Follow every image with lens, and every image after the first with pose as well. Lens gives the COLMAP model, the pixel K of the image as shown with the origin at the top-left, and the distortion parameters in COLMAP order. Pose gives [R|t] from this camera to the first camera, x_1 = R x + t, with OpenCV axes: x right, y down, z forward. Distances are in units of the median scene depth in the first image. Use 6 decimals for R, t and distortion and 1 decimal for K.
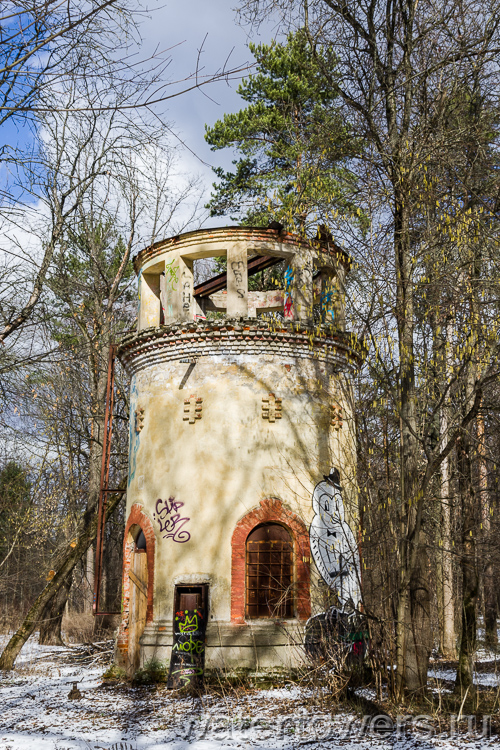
lens RADIAL K [[935.3, 0, 248.7], [0, 935.3, 381.2], [0, 0, 1]] dist [0.065545, 0.000000]
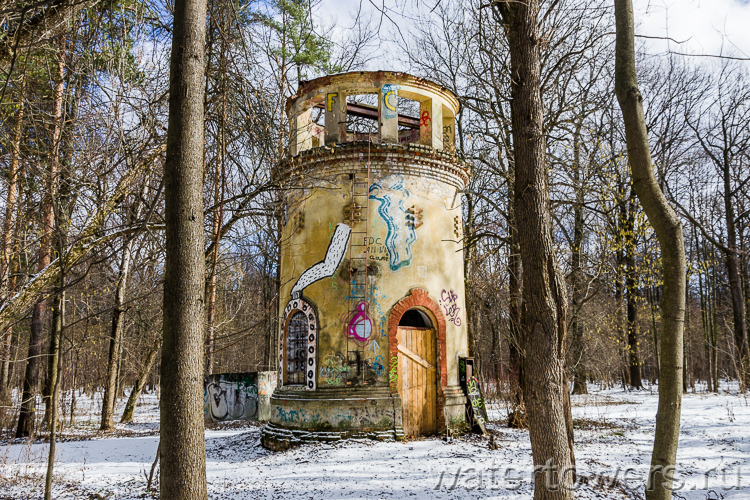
lens RADIAL K [[657.8, 0, 376.0], [0, 657.8, 241.7], [0, 0, 1]] dist [0.011112, 0.000663]
pose [[0.067726, 0.194611, 0.978540, -0.979259], [-0.207934, 0.962008, -0.176932, 0.240405], [-0.975795, -0.191489, 0.105619, 1.015631]]
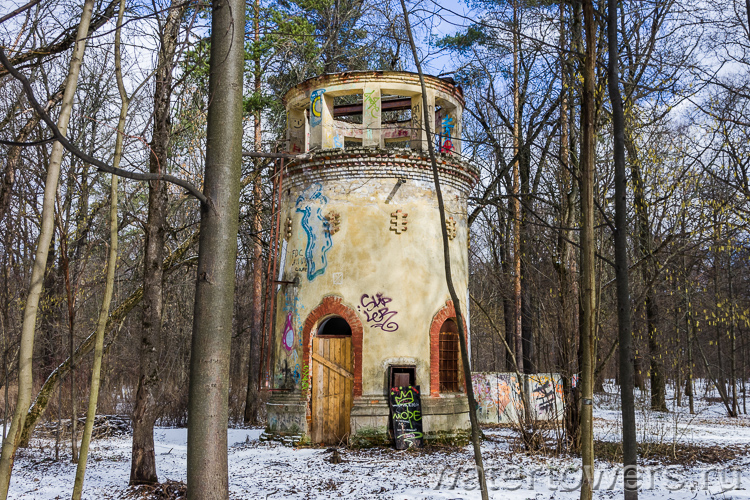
lens RADIAL K [[762.1, 0, 374.7], [0, 762.1, 257.2], [0, 0, 1]] dist [0.095493, 0.000000]
pose [[0.806359, 0.092285, 0.584181, -0.656220], [-0.134737, 0.990442, 0.029516, 0.050075], [-0.575874, -0.102512, 0.811086, 0.220638]]
